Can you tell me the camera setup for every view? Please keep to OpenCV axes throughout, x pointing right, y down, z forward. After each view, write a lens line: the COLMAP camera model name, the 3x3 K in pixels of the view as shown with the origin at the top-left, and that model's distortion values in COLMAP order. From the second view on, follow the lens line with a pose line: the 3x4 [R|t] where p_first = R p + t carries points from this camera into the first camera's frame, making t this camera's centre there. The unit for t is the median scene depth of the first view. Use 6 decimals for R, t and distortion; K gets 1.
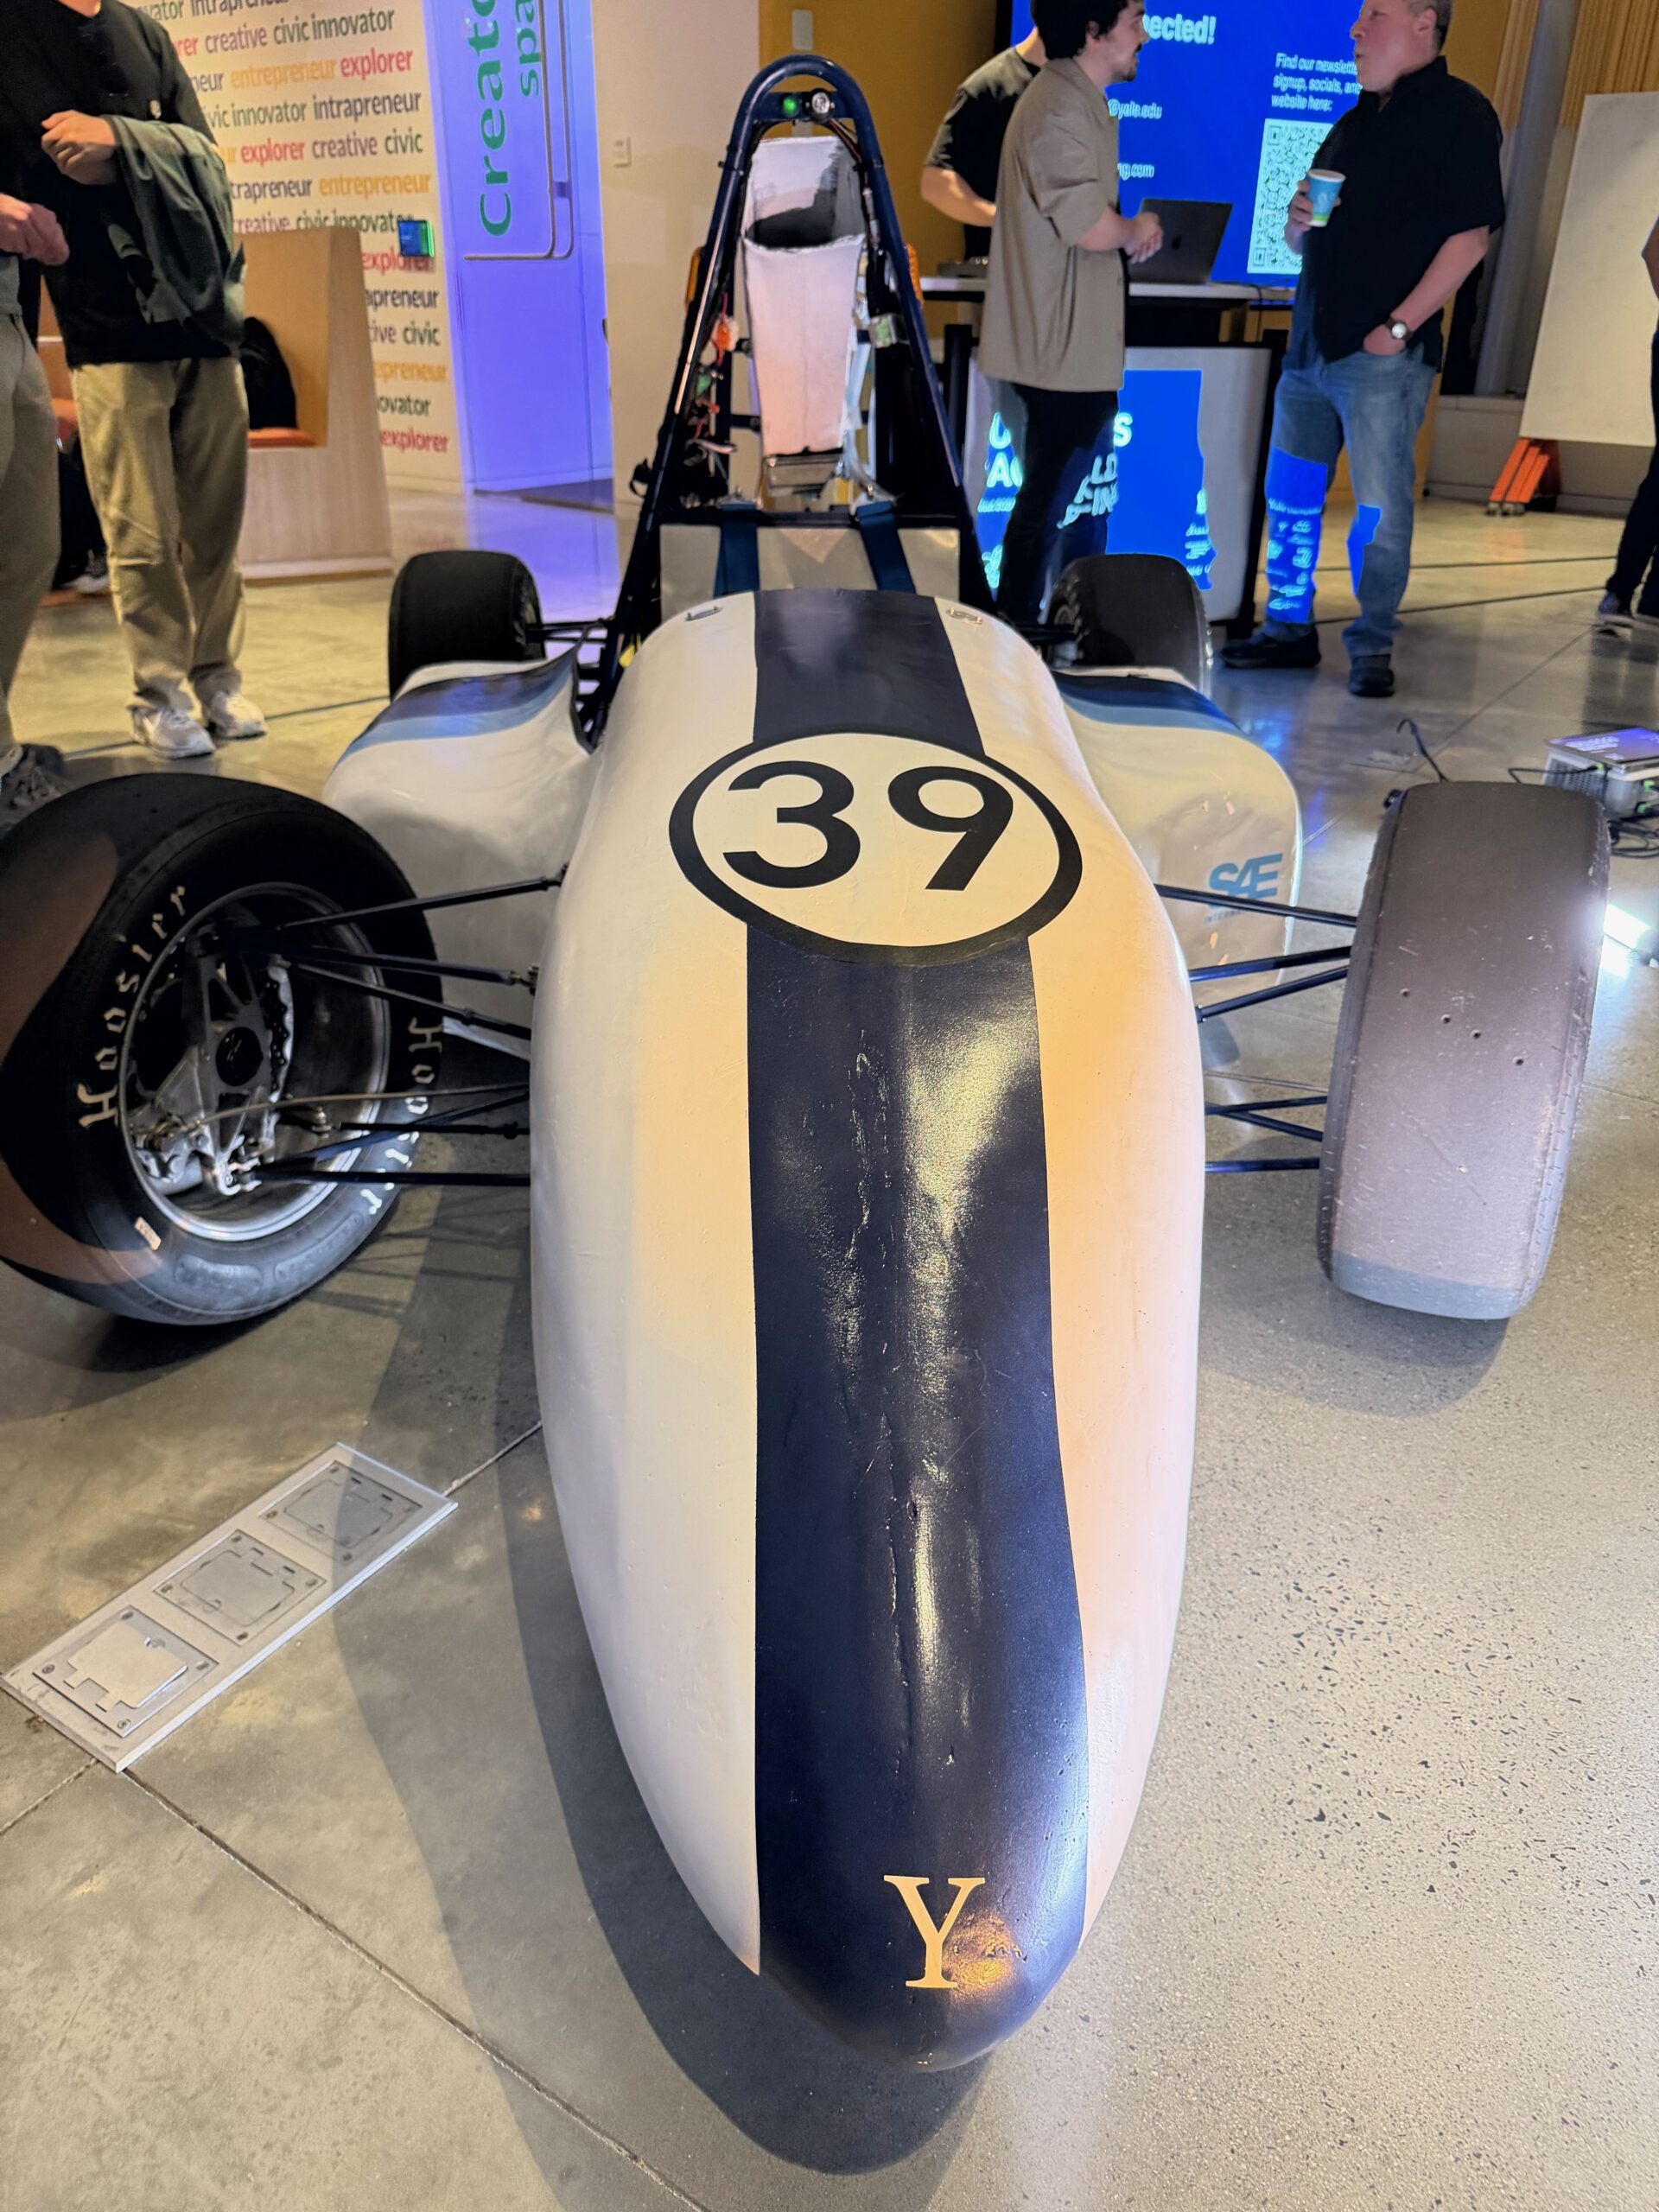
lens RADIAL K [[1523.1, 0, 827.9], [0, 1523.1, 1116.0], [0, 0, 1]] dist [0.007236, -0.016328]
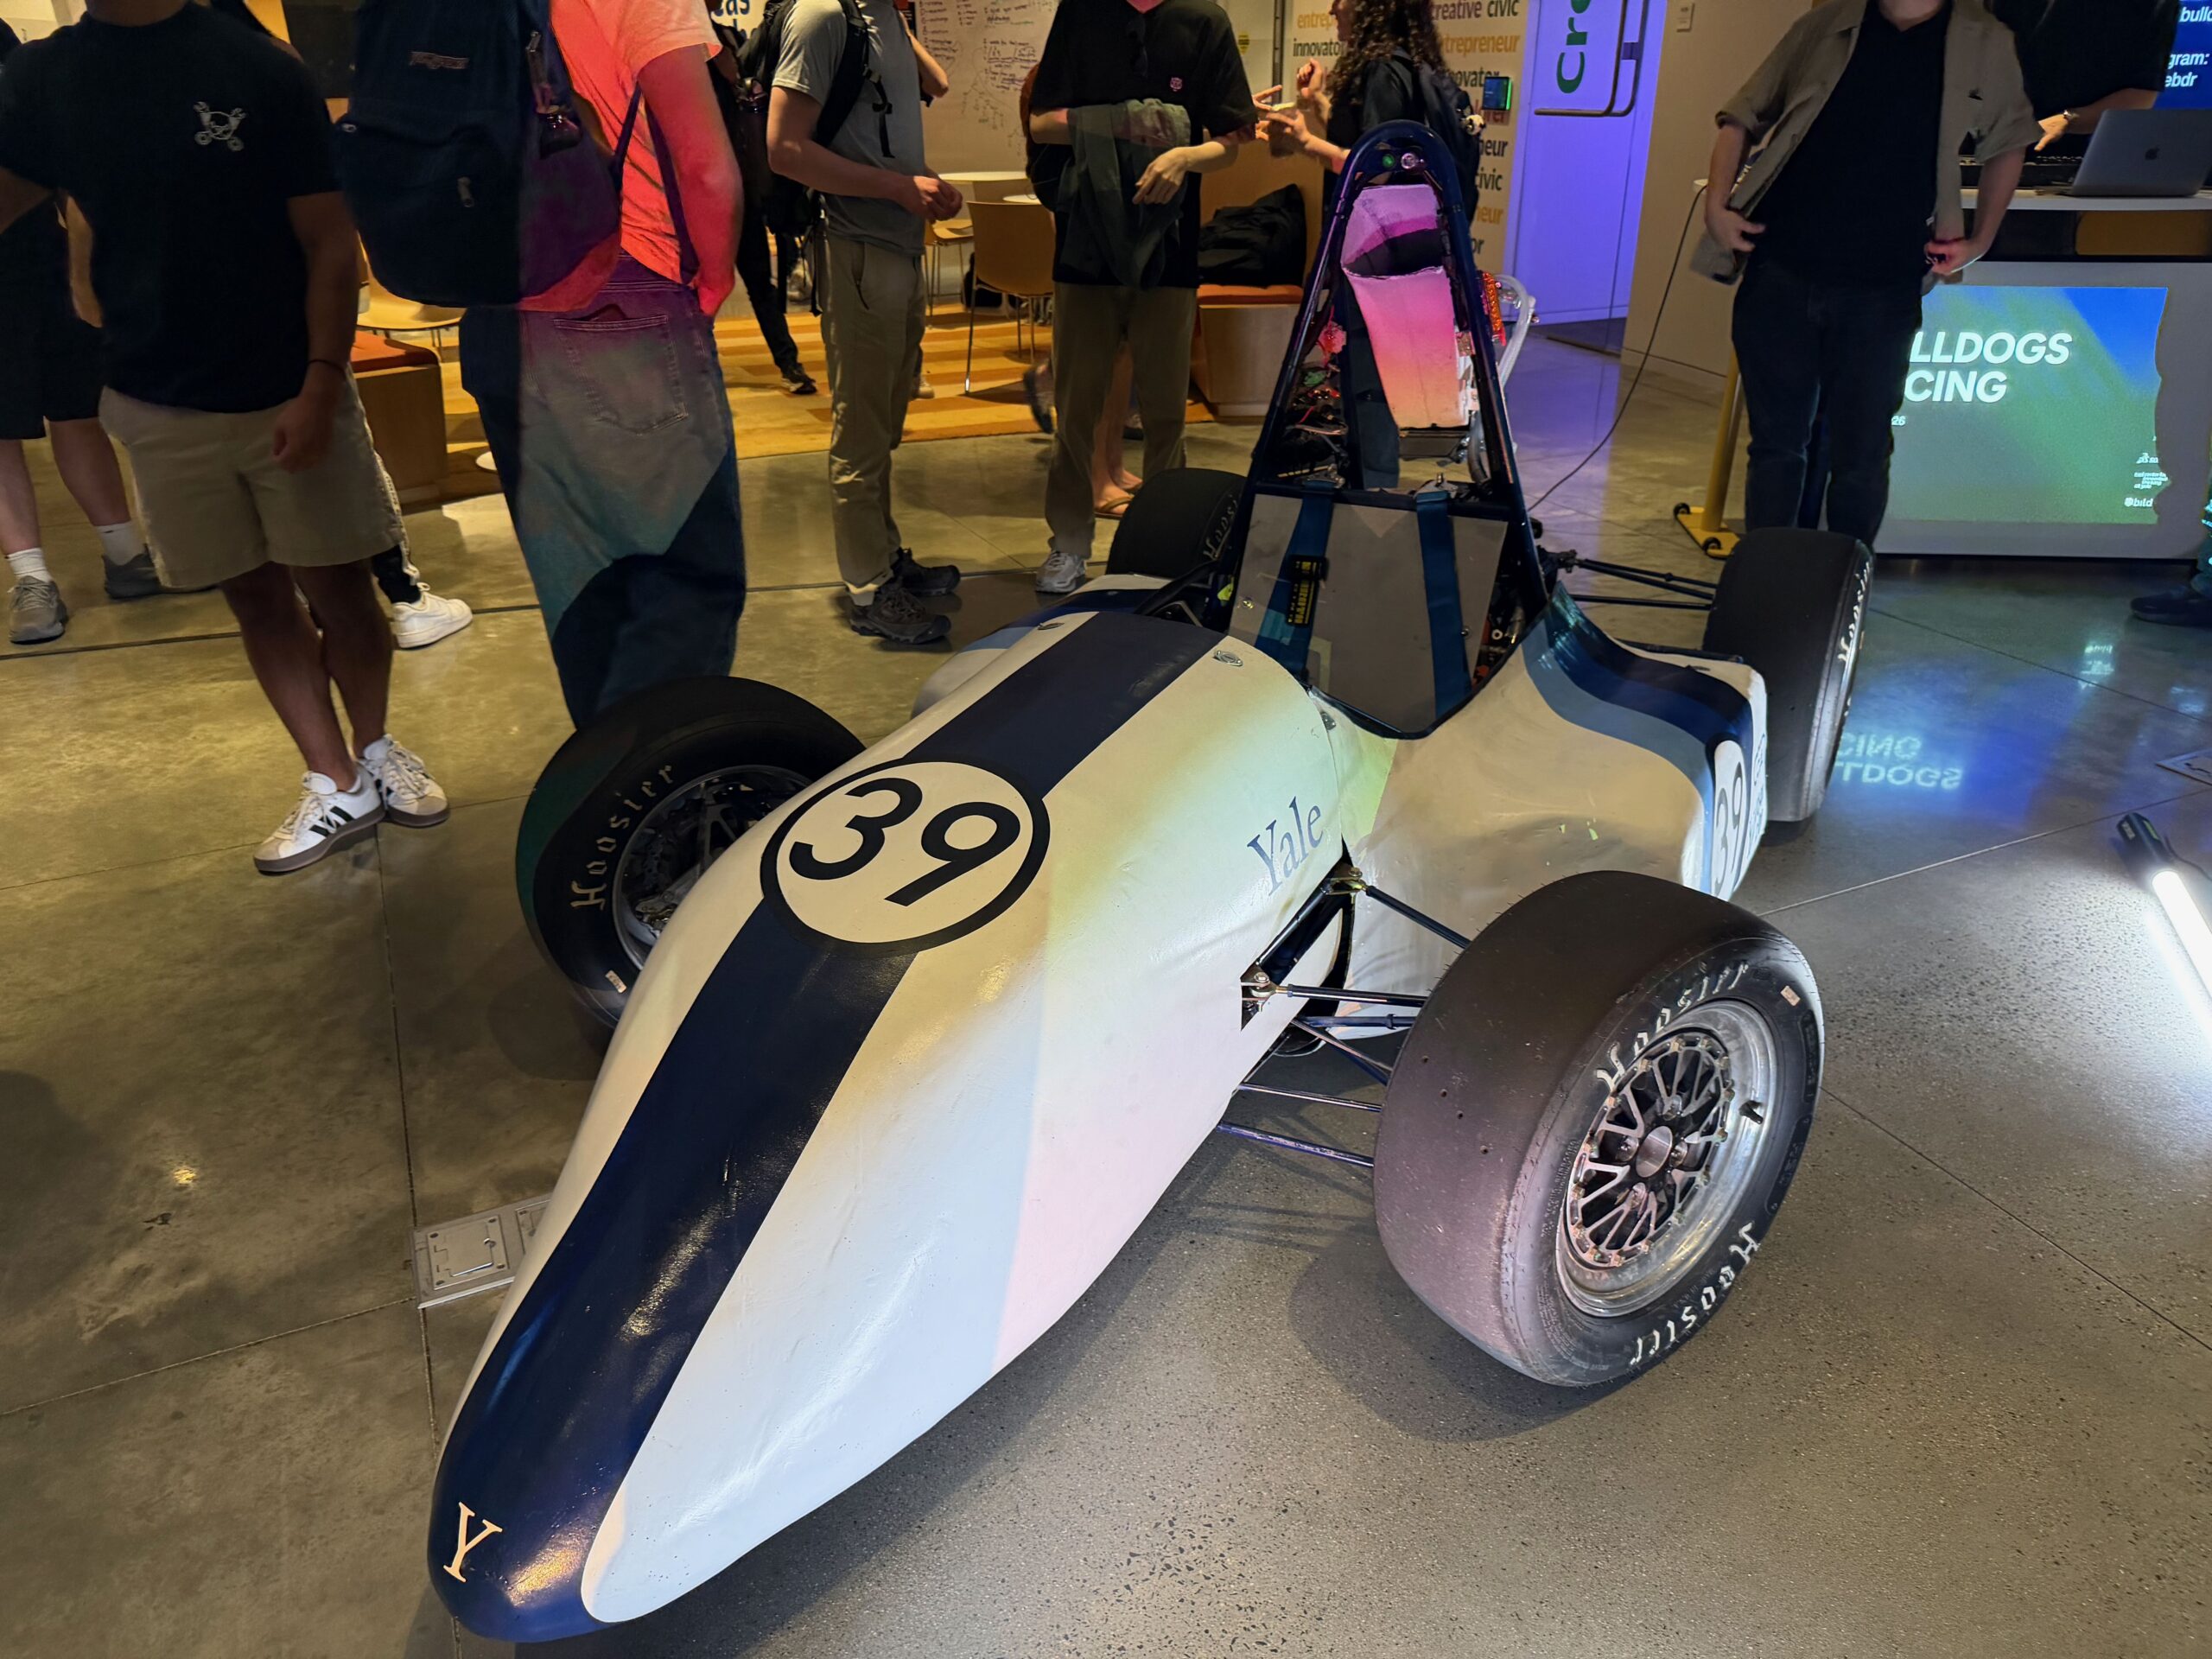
lens RADIAL K [[1523.1, 0, 1118.3], [0, 1523.1, 829.0], [0, 0, 1]] dist [0.007236, -0.016328]
pose [[0.859981, 0.205615, -0.467071, 0.678284], [-0.223858, 0.974477, 0.016813, -0.216541], [0.458606, 0.090098, 0.884060, -0.112508]]
